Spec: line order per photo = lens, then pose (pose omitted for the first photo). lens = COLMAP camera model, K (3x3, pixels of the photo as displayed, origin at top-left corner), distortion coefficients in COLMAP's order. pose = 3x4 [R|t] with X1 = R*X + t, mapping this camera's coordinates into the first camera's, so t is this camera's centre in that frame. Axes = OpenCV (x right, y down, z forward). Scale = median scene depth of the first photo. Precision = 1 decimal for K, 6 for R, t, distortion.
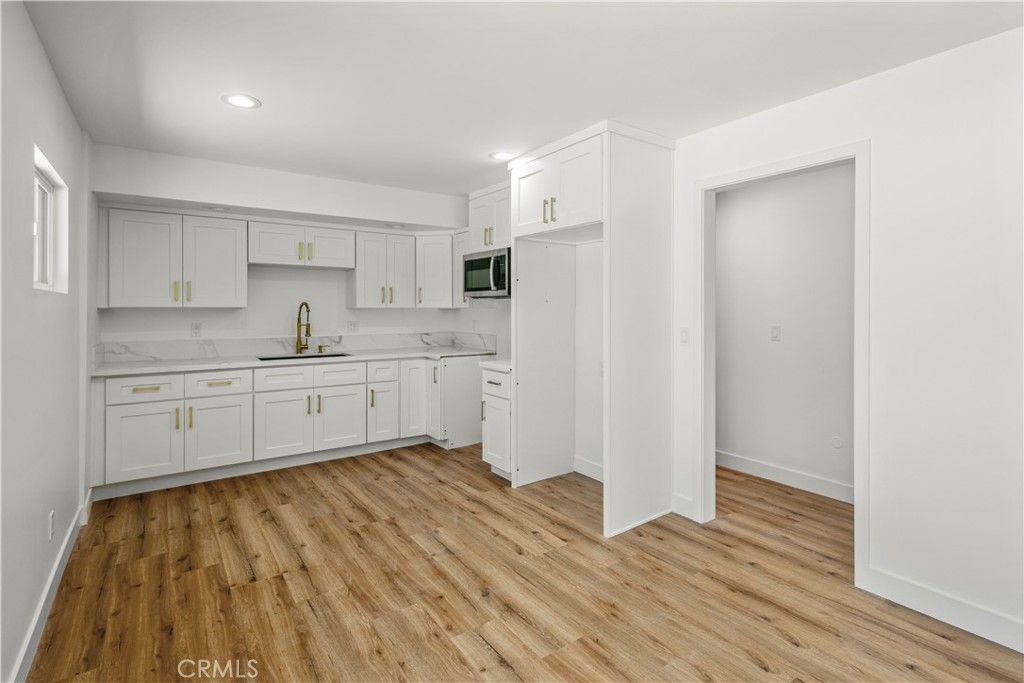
lens RADIAL K [[495.3, 0, 513.7], [0, 495.3, 317.1], [0, 0, 1]] dist [0.007640, 0.000899]
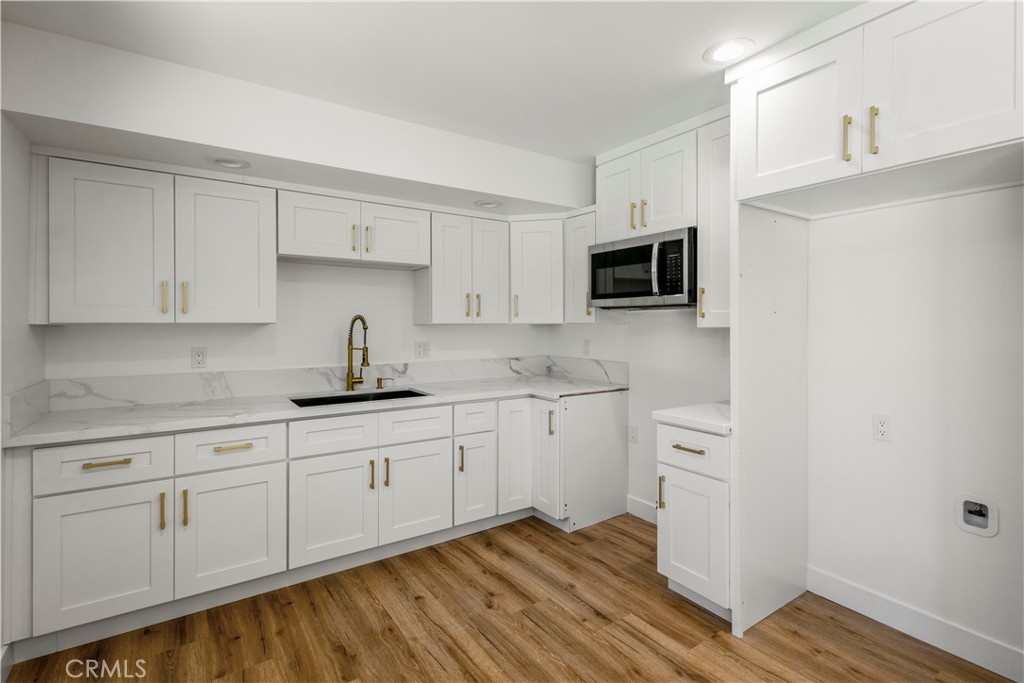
lens RADIAL K [[477.3, 0, 512.9], [0, 477.3, 332.8], [0, 0, 1]] dist [0.008923, -0.001054]
pose [[0.999863, -0.000822, -0.016528, -0.223752], [0.000852, 0.999998, 0.001840, -0.007821], [0.016526, -0.001854, 0.999862, 0.391150]]
